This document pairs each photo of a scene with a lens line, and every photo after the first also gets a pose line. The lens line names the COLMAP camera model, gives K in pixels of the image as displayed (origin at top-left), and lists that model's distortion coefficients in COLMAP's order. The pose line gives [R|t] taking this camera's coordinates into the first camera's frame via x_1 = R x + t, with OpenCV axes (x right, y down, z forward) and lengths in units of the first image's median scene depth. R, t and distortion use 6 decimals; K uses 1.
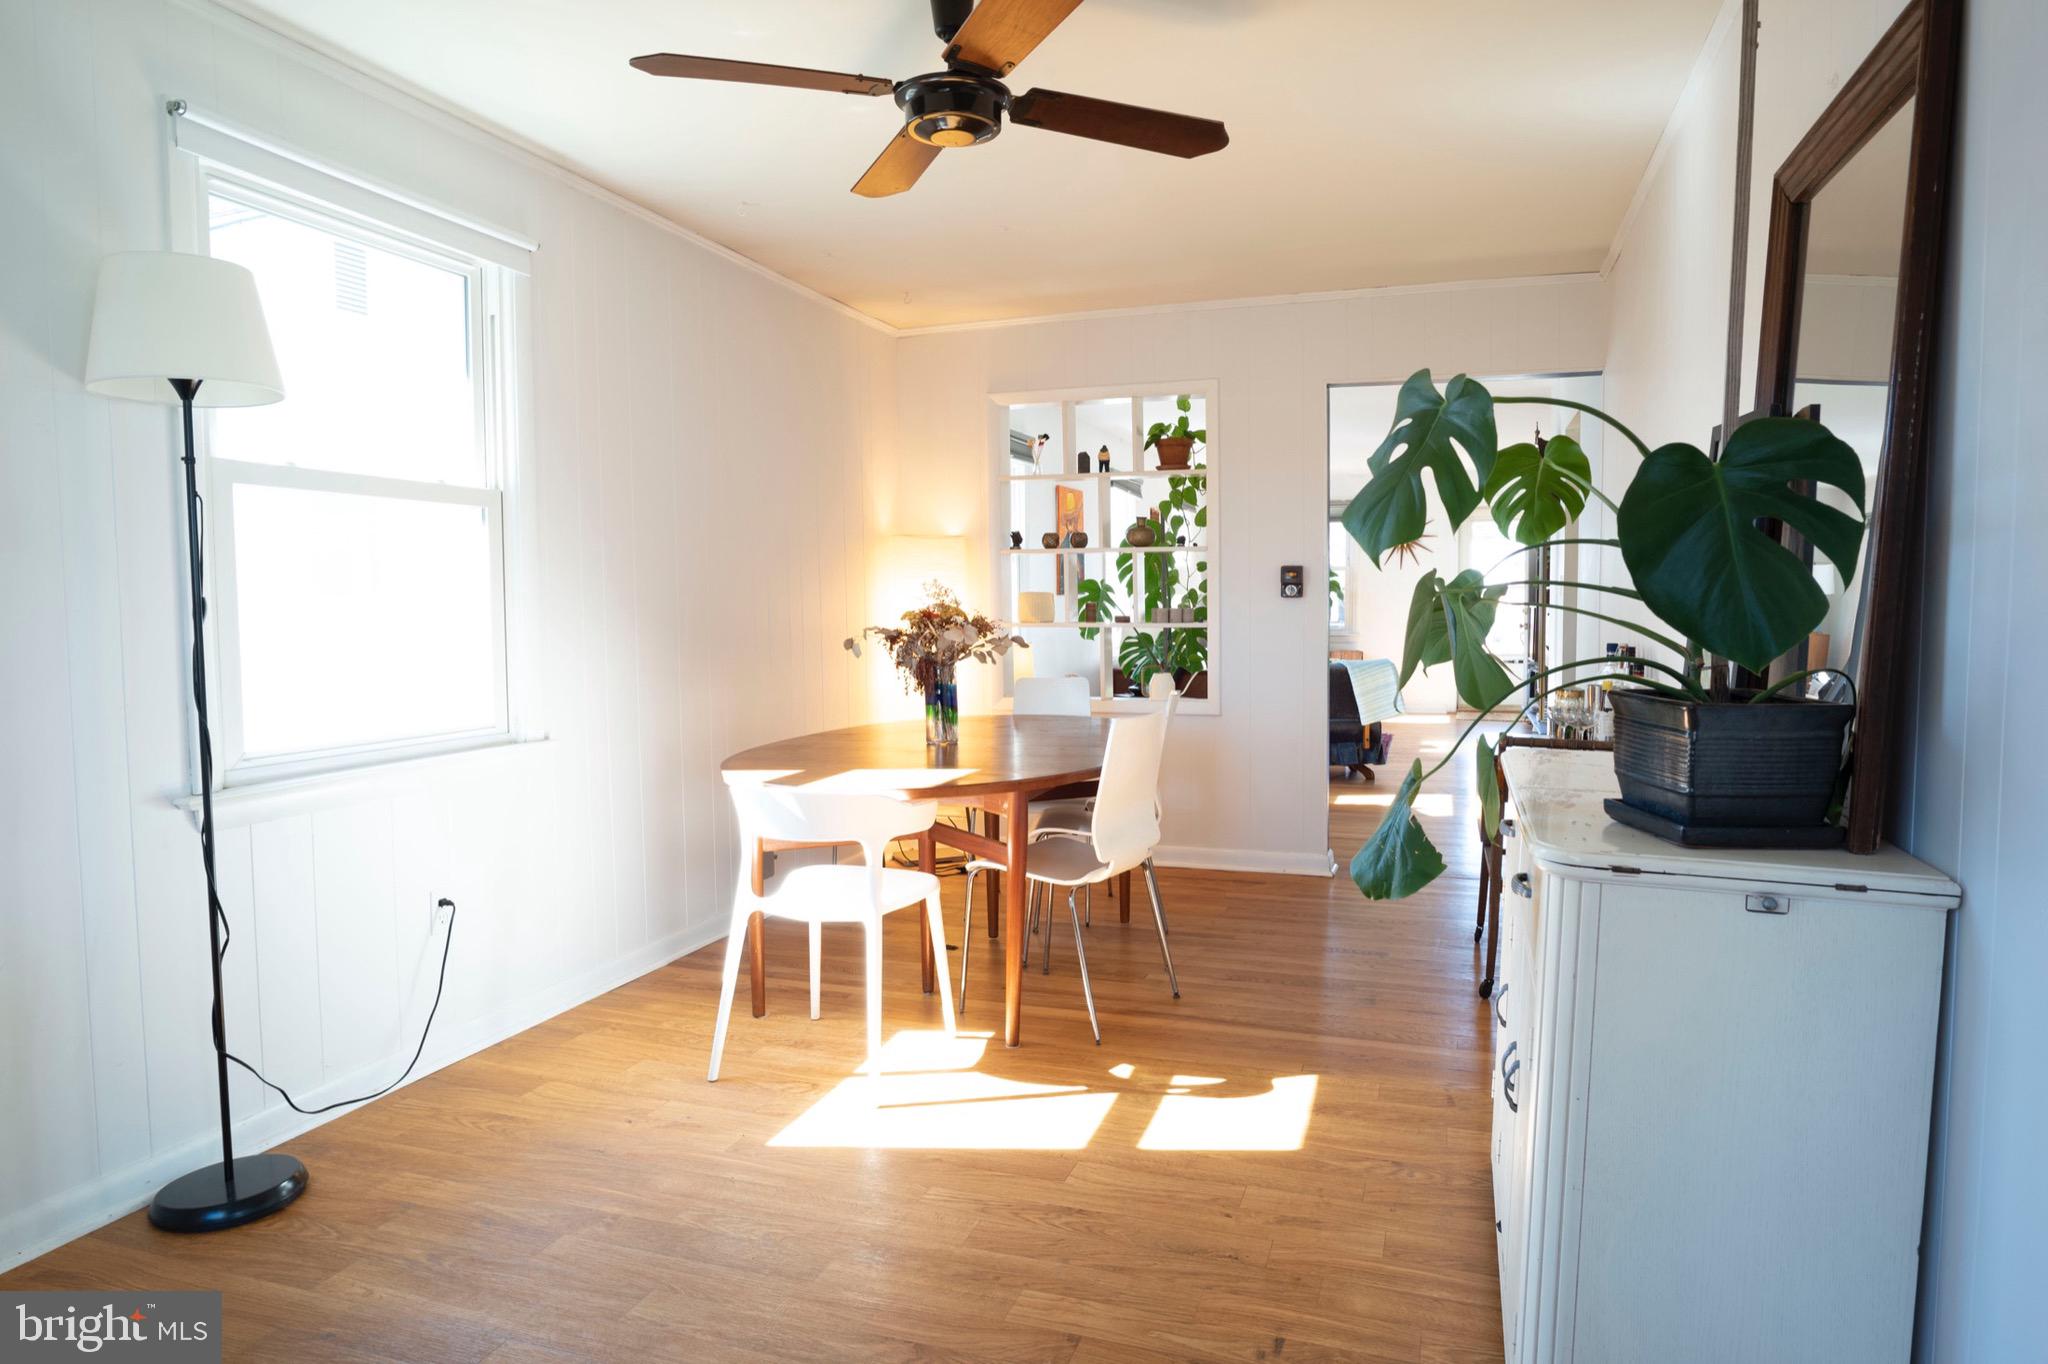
lens RADIAL K [[1245.5, 0, 1024.0], [0, 1245.5, 682.0], [0, 0, 1]] dist [-0.046873, 0.028931]
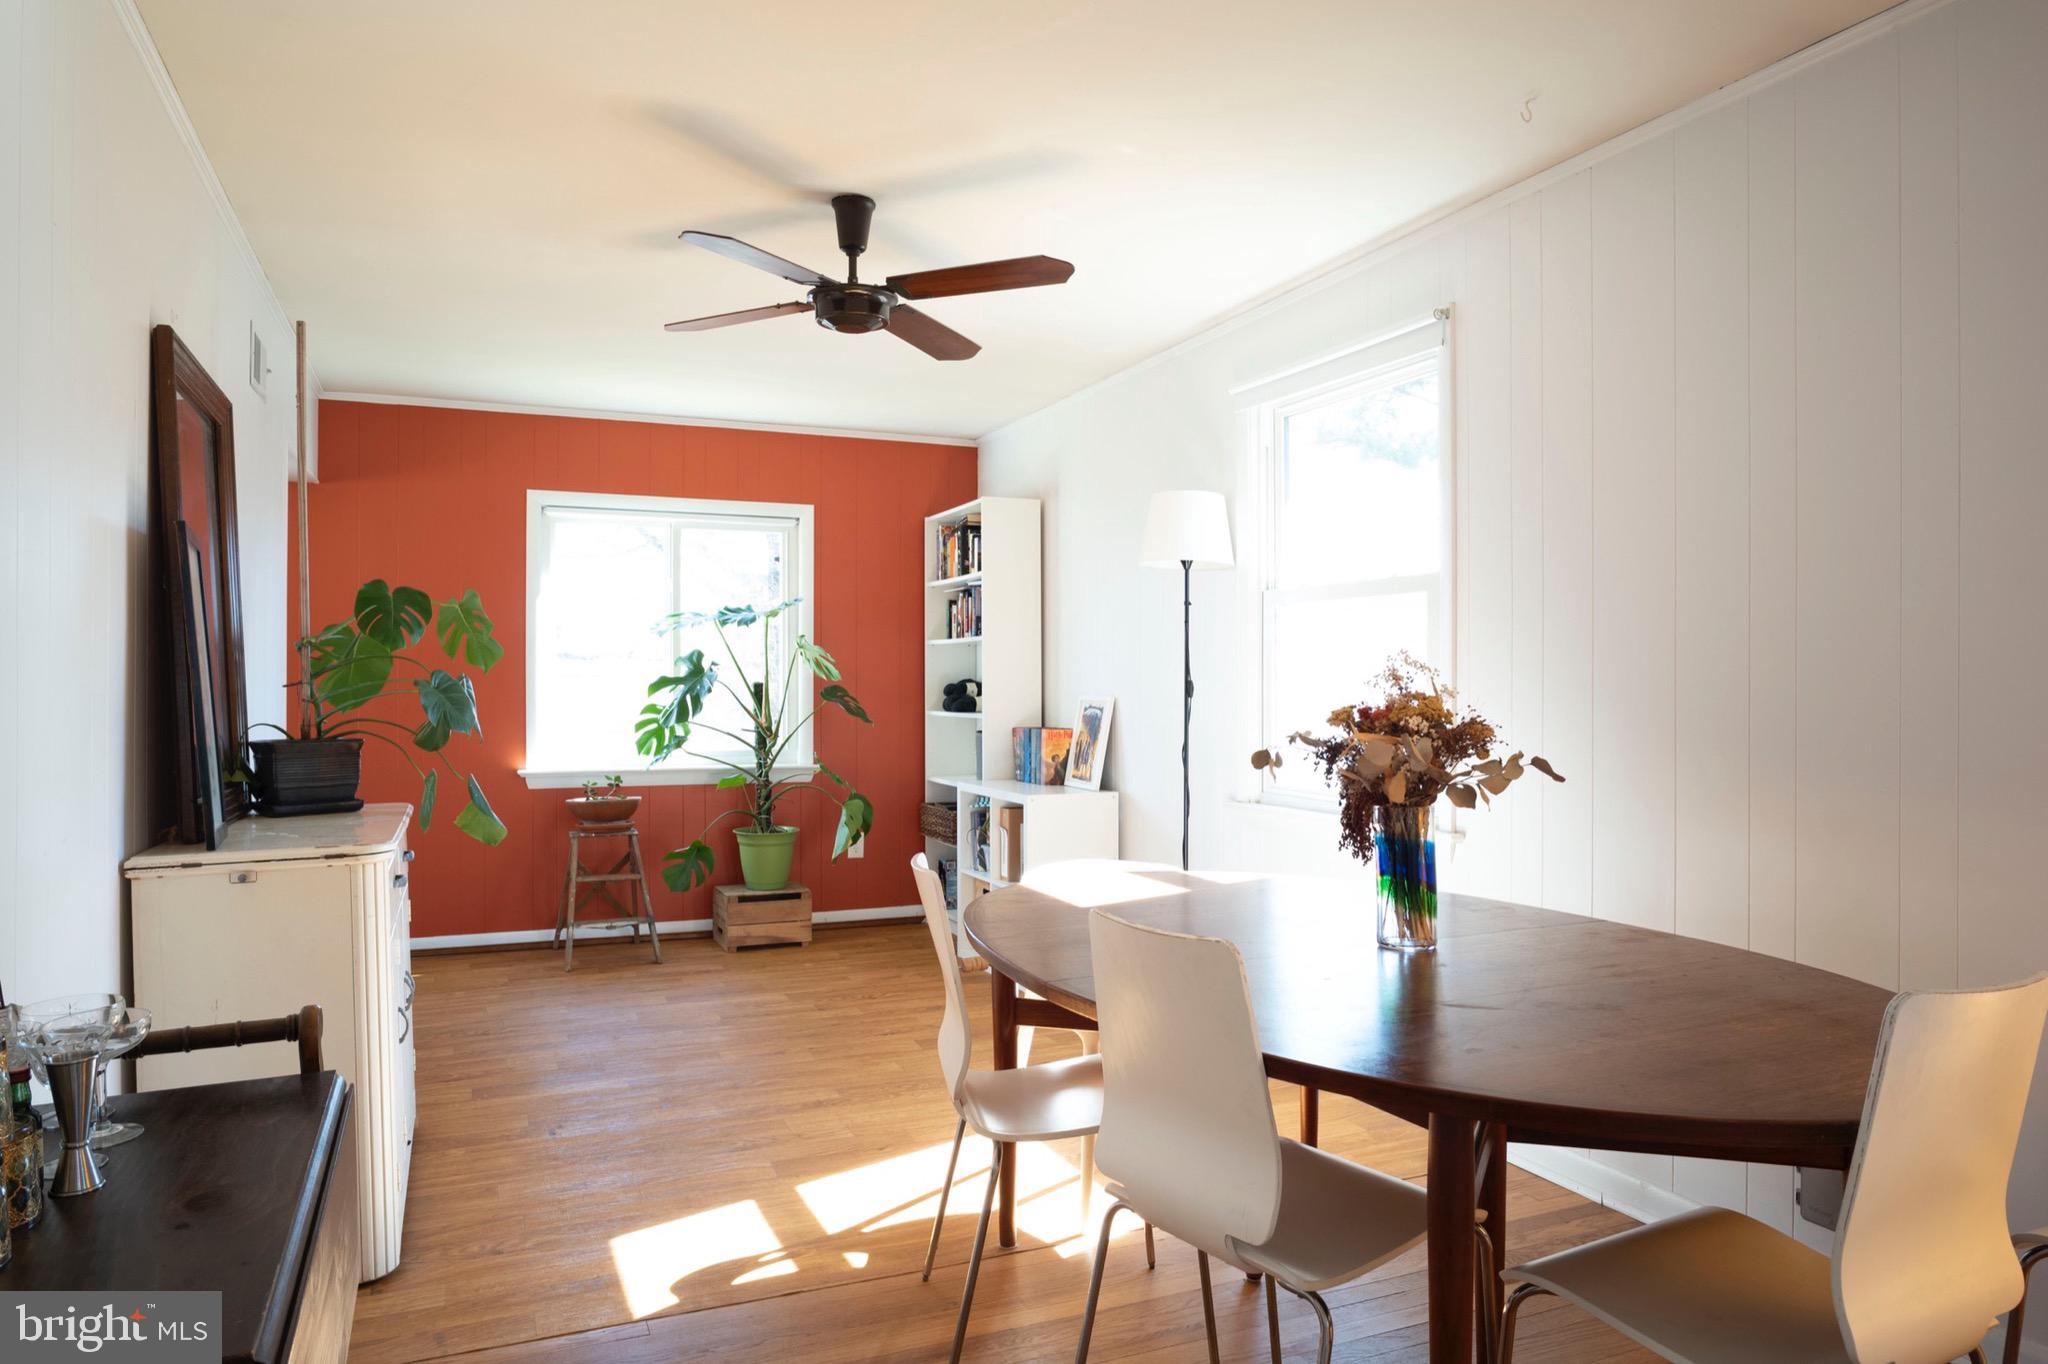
lens RADIAL K [[1304.6, 0, 1024.0], [0, 1304.6, 682.0], [0, 0, 1]] dist [-0.050383, 0.034728]
pose [[-0.735427, 0.005469, -0.677582, 0.555194], [-0.041138, 0.997763, 0.052702, -0.113416], [0.676354, 0.066633, -0.733557, 1.620218]]
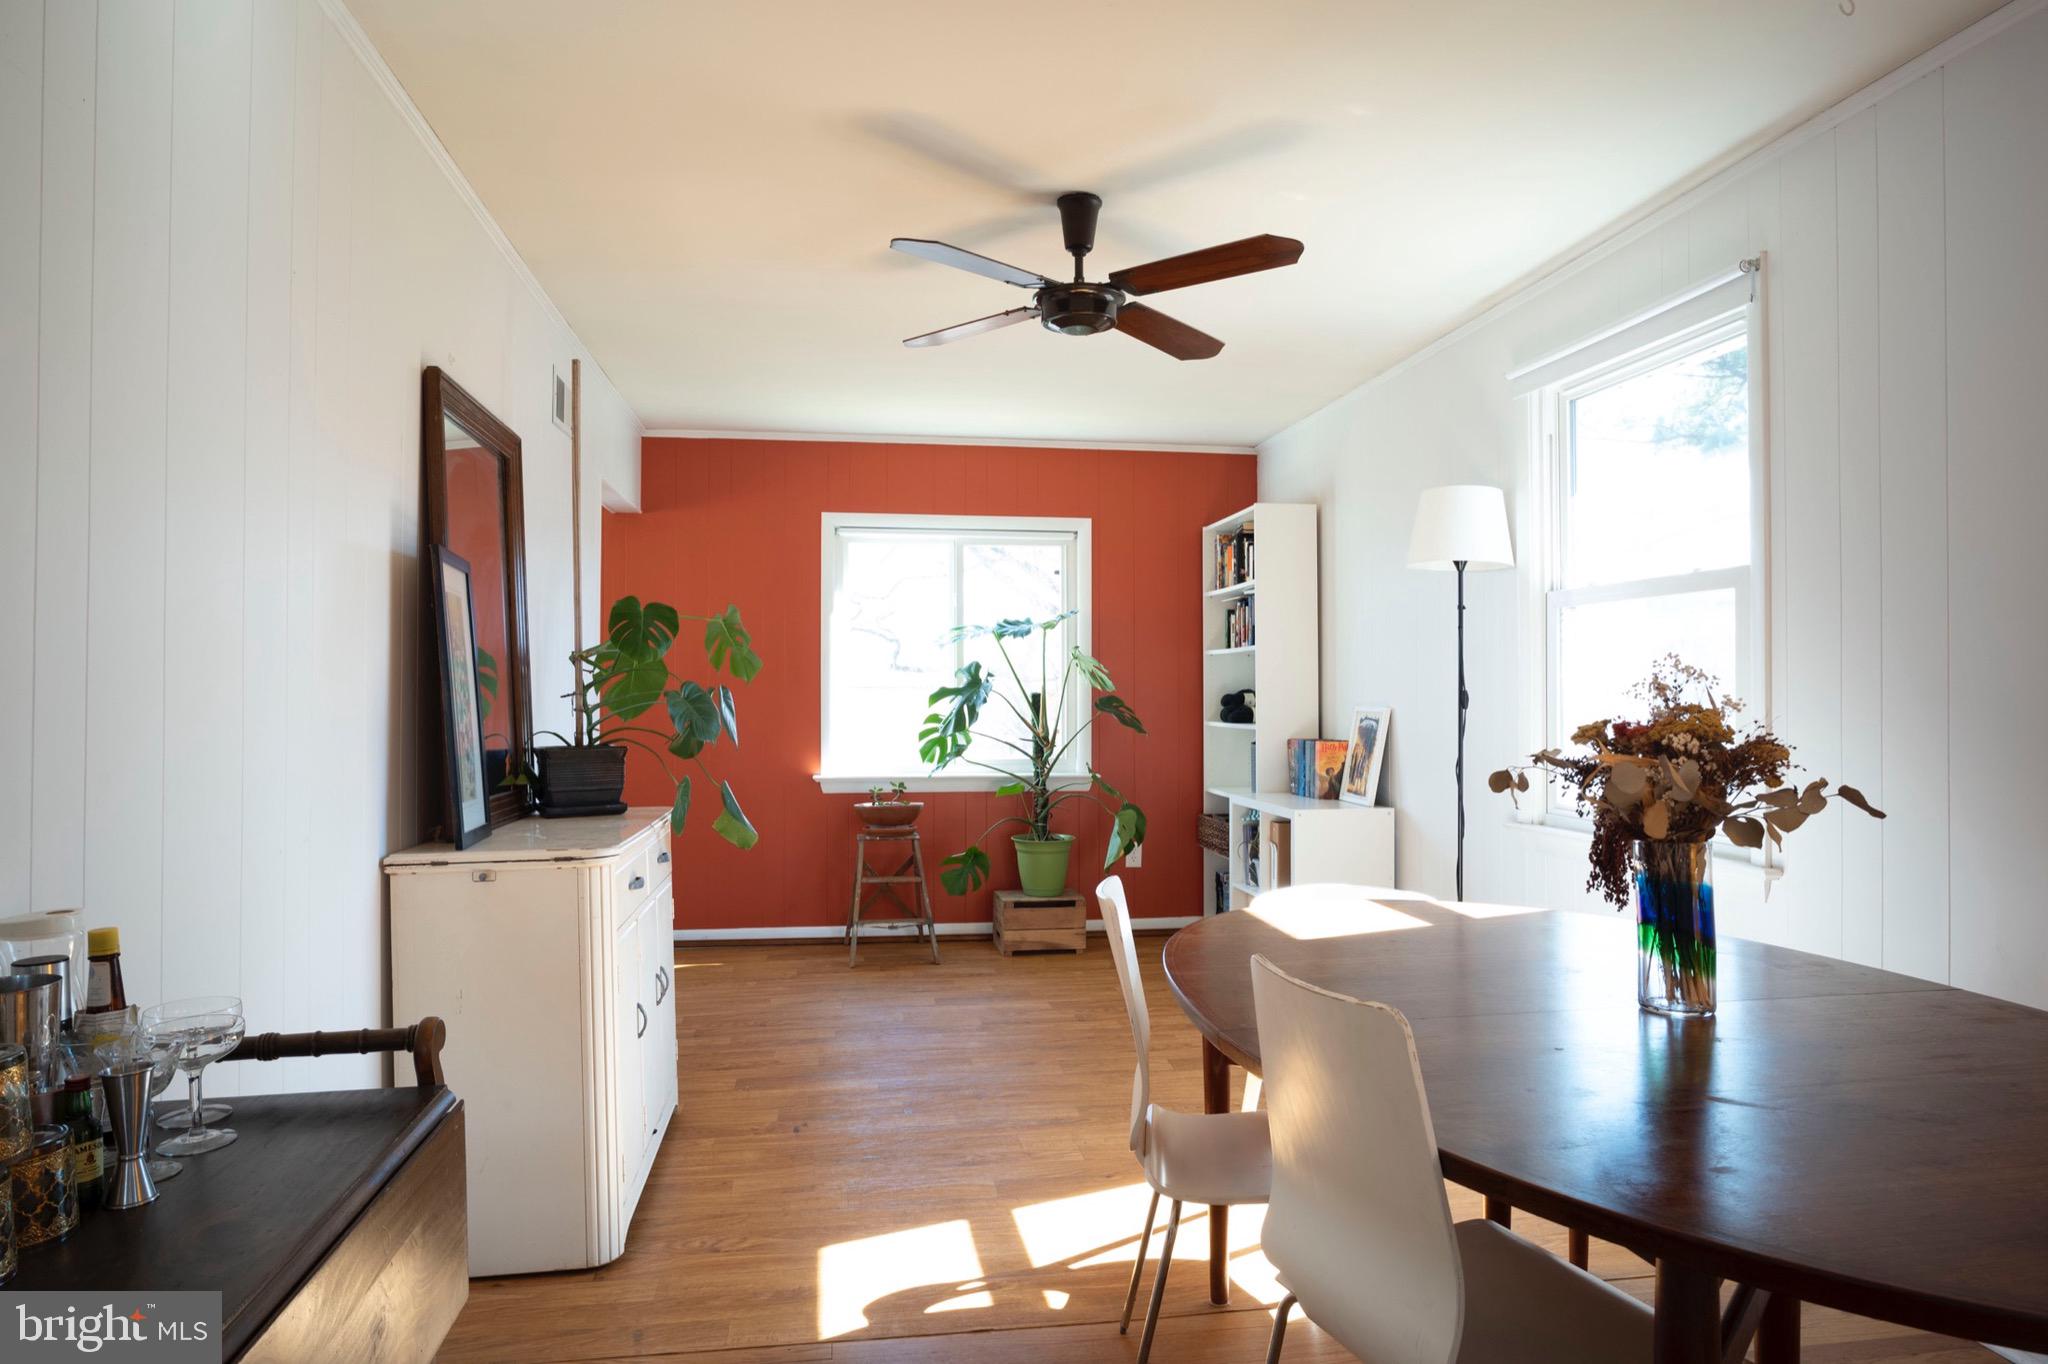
lens RADIAL K [[1245.5, 0, 1024.0], [0, 1245.5, 682.0], [0, 0, 1]] dist [-0.046873, 0.028931]
pose [[-0.883614, 0.002202, -0.468211, 0.443551], [-0.025657, 0.998259, 0.053114, -0.111399], [0.467512, 0.058945, -0.882019, 1.596313]]
